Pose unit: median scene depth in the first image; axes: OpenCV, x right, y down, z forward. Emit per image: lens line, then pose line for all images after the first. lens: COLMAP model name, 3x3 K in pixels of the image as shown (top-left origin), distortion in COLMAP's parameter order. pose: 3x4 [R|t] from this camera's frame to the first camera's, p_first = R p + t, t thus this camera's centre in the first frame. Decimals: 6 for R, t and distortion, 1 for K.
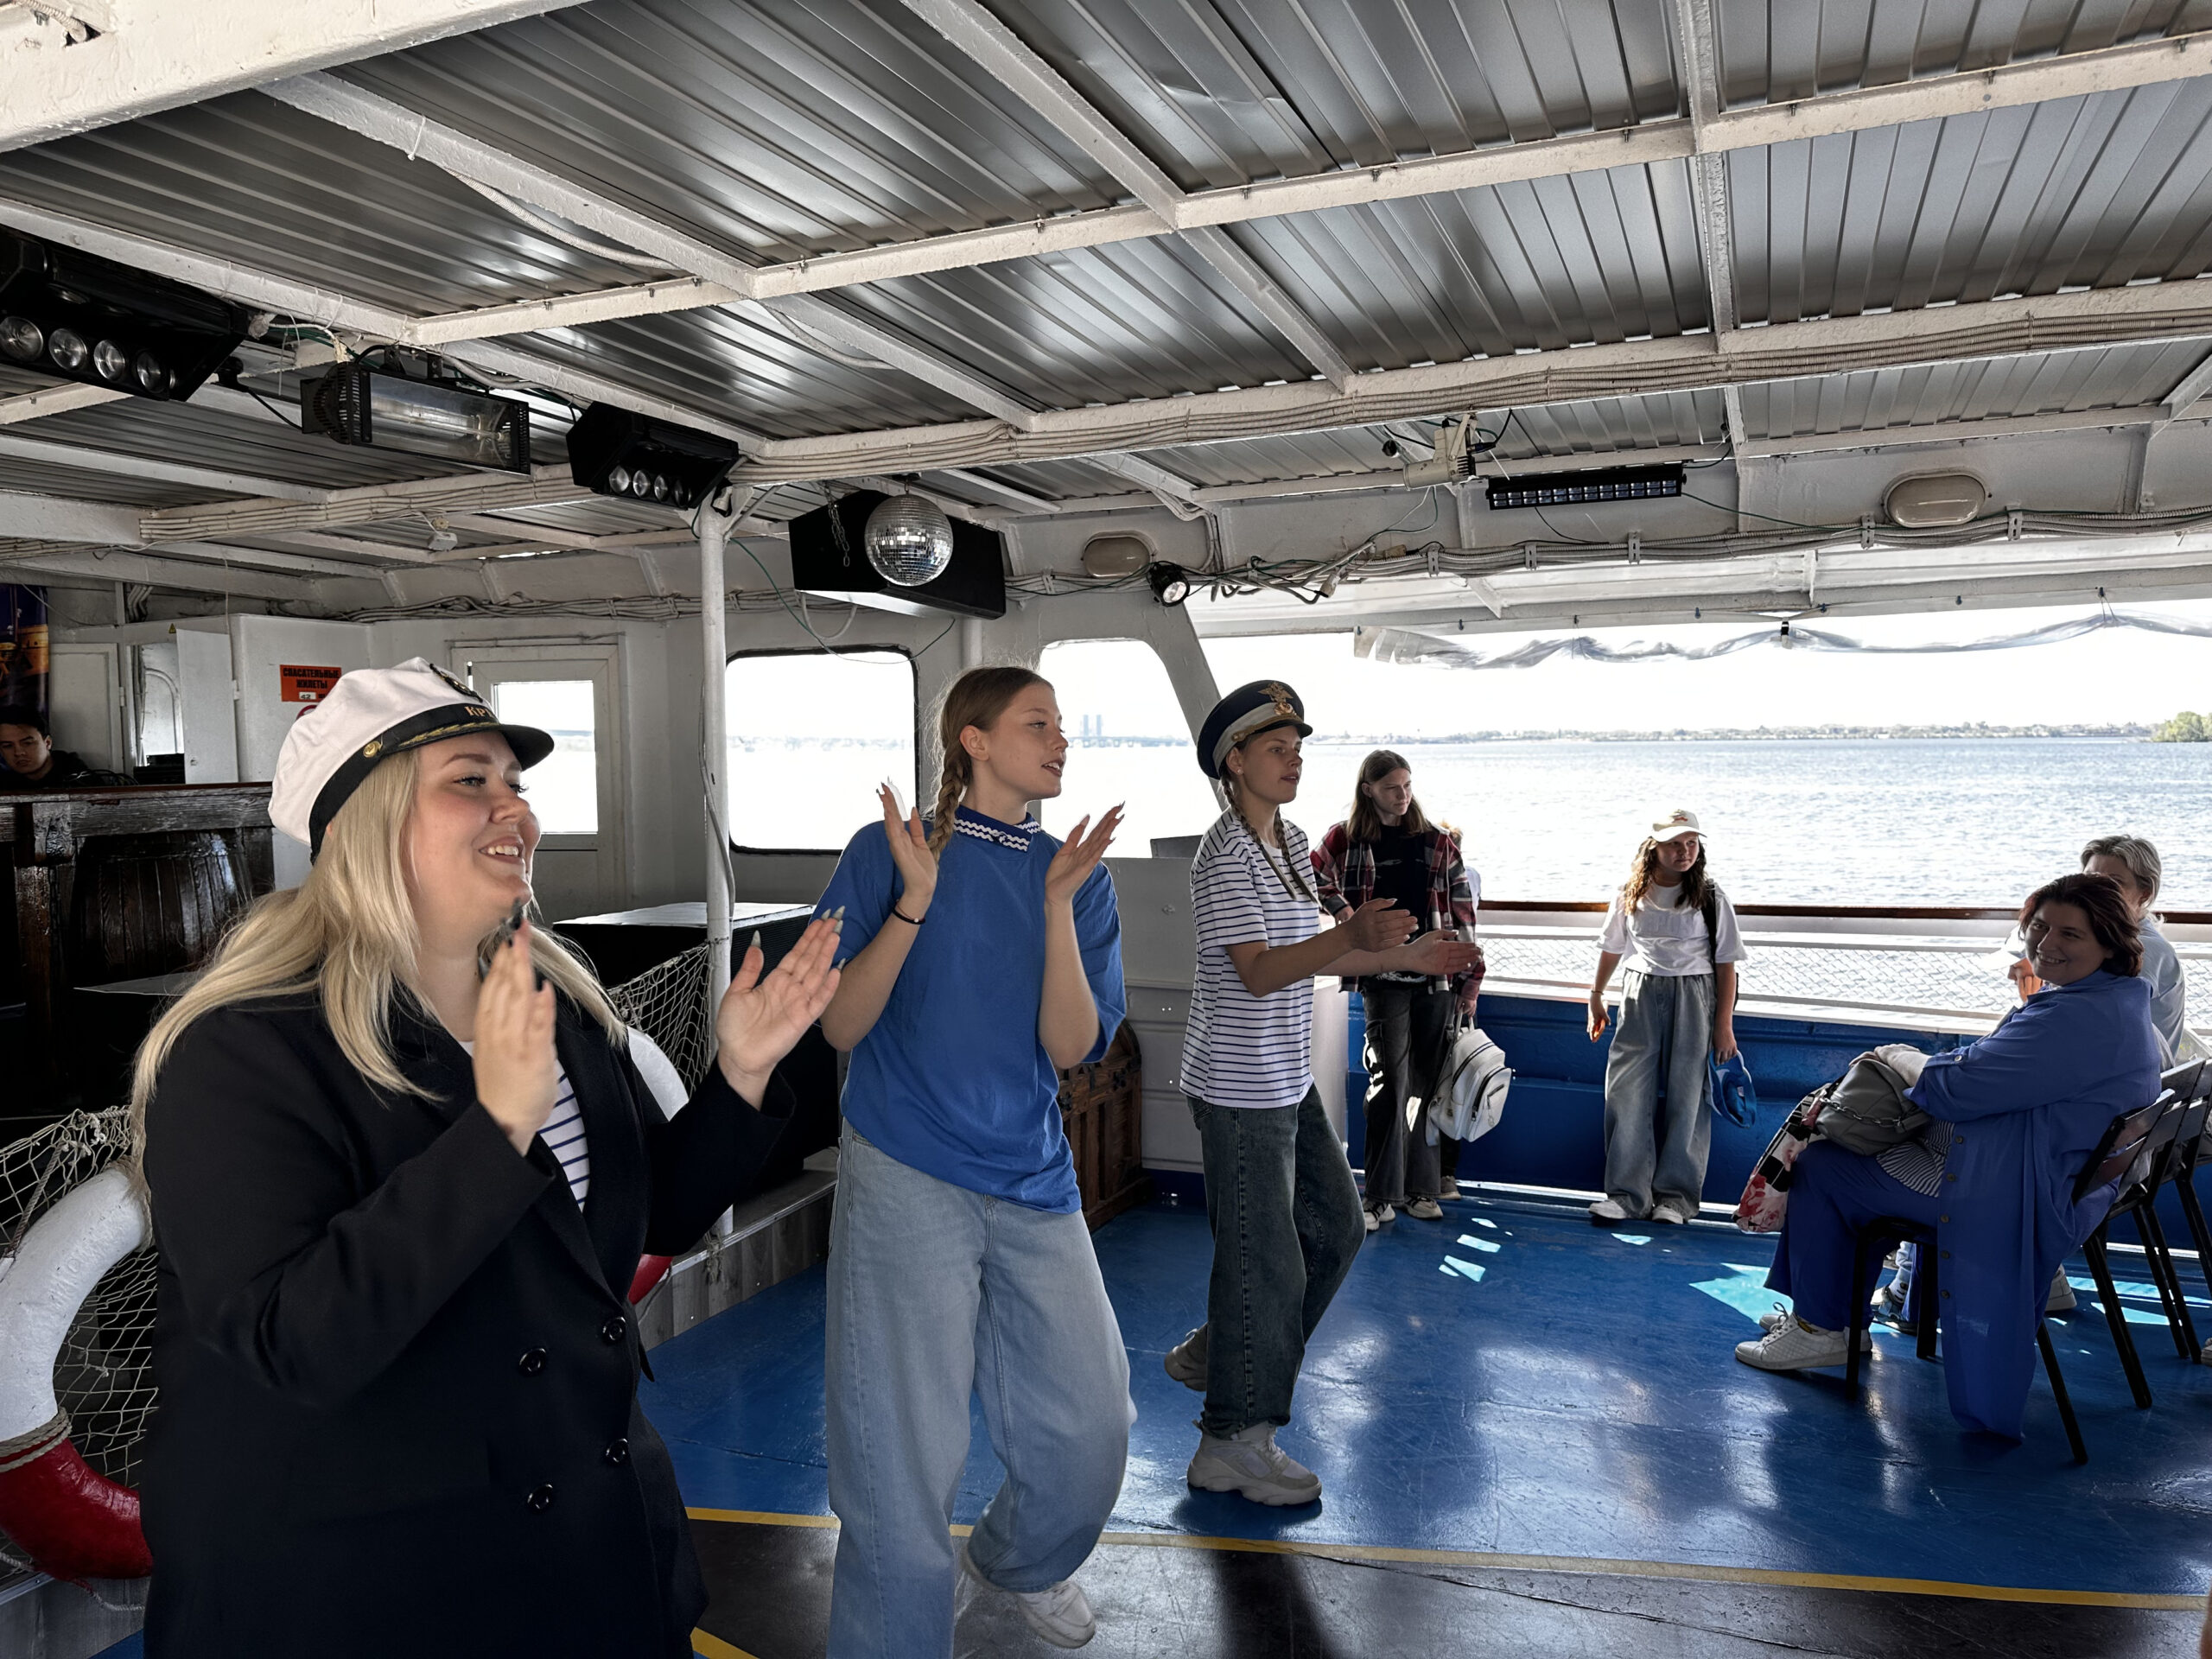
lens RADIAL K [[1599.2, 0, 1101.2], [0, 1599.2, 840.7], [0, 0, 1]] dist [0.043702, -0.048220]
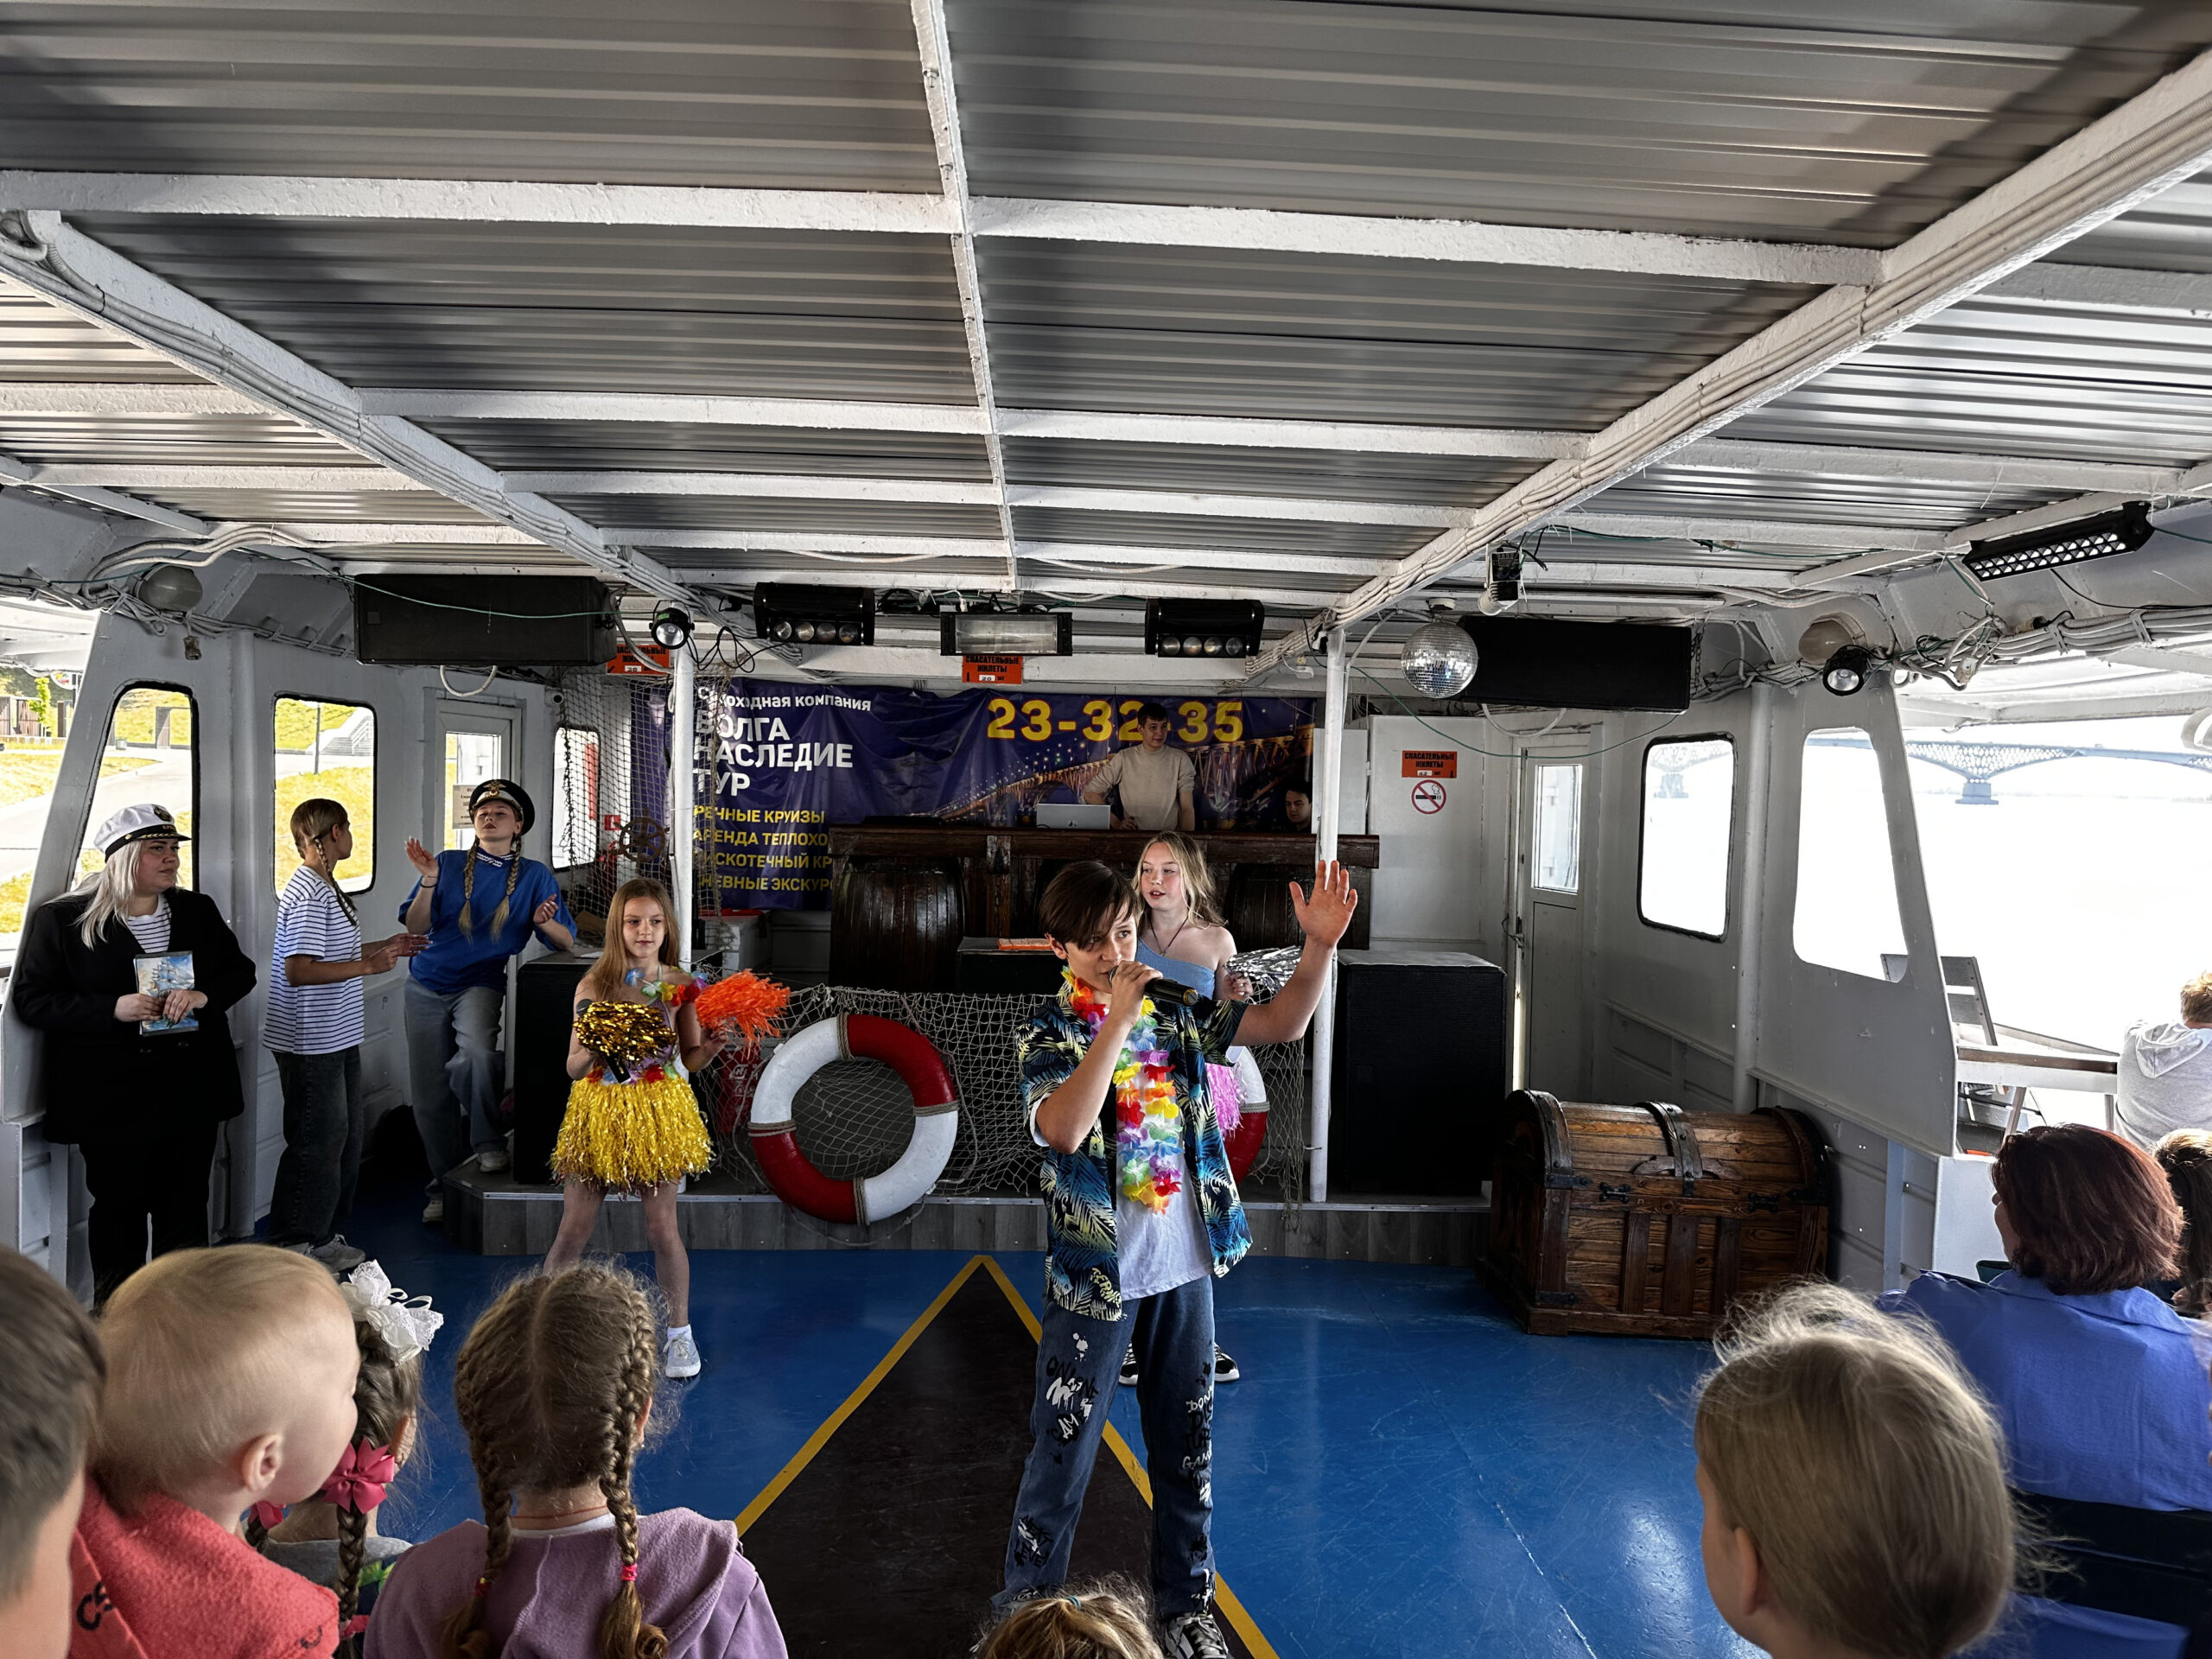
lens RADIAL K [[1599.2, 0, 1107.4], [0, 1599.2, 828.5], [0, 0, 1]] dist [0.043702, -0.048220]
pose [[0.429979, 0.050242, -0.901440, 0.745036], [-0.088080, 0.996022, 0.013500, -0.048514], [0.898532, 0.073594, 0.432694, 0.241015]]
